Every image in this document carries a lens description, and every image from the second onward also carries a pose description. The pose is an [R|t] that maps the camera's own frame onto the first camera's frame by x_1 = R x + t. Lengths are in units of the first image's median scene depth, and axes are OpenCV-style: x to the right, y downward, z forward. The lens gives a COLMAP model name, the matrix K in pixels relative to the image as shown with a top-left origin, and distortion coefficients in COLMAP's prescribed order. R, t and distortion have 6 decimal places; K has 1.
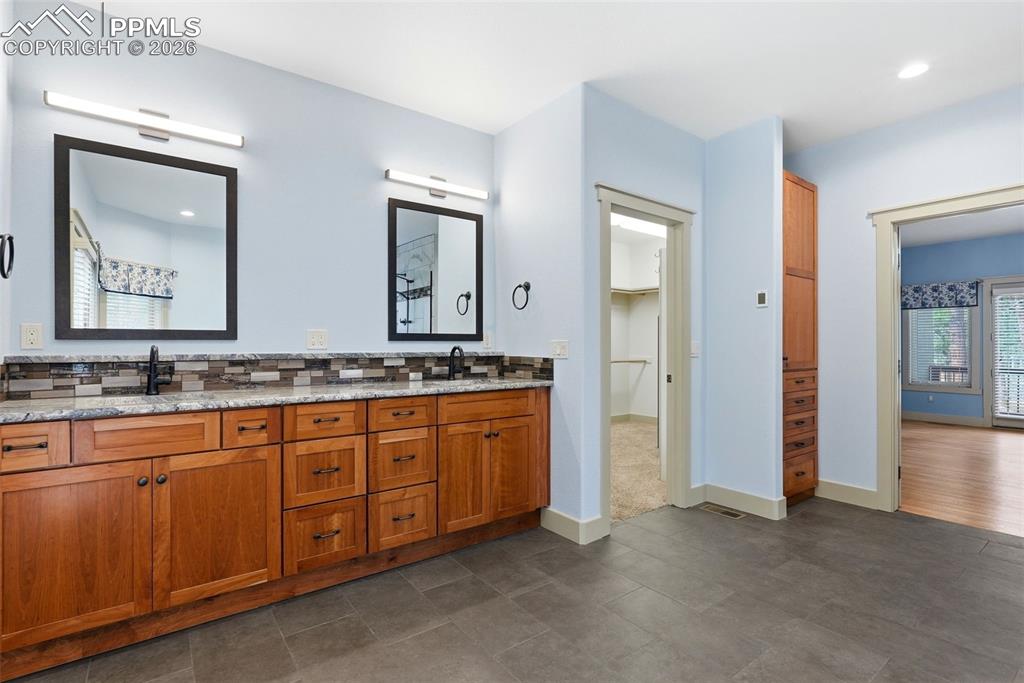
lens RADIAL K [[456.2, 0, 512.0], [0, 456.2, 341.5], [0, 0, 1]] dist [-0.029387, 0.011941]
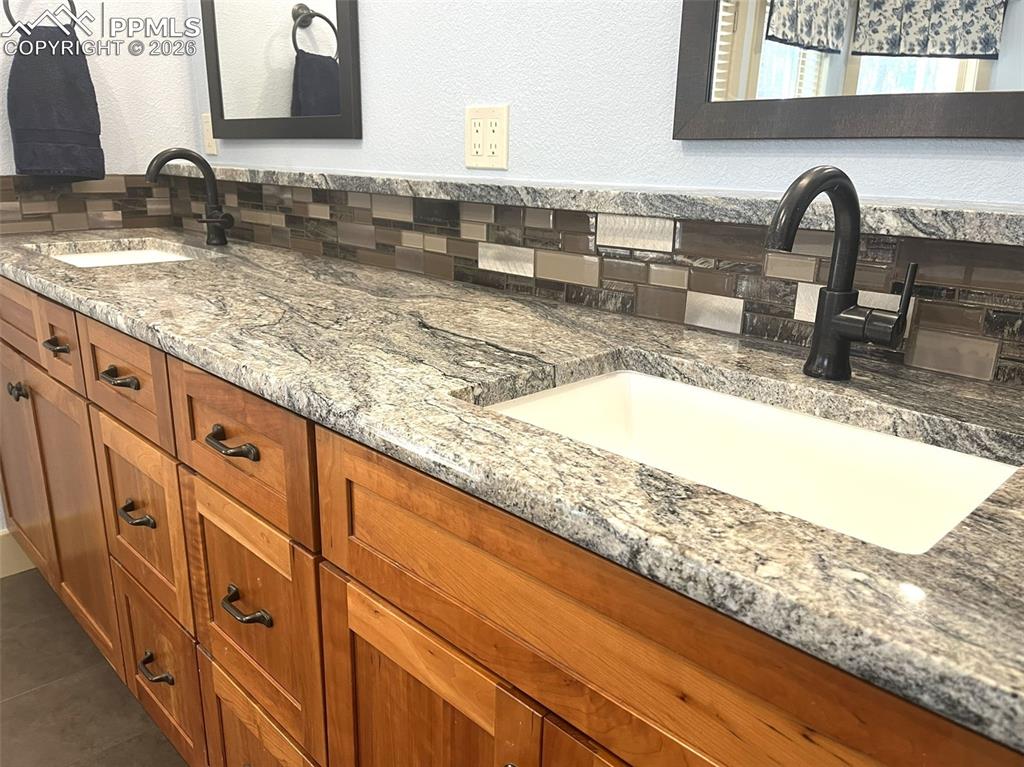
lens RADIAL K [[792.1, 0, 512.0], [0, 792.1, 383.5], [0, 0, 1]] dist [0.000451, -0.042946]
pose [[0.135293, 0.281997, -0.949828, 0.138928], [-0.003944, 0.958788, 0.284096, 0.004027], [0.990798, -0.034690, 0.130829, 0.895614]]
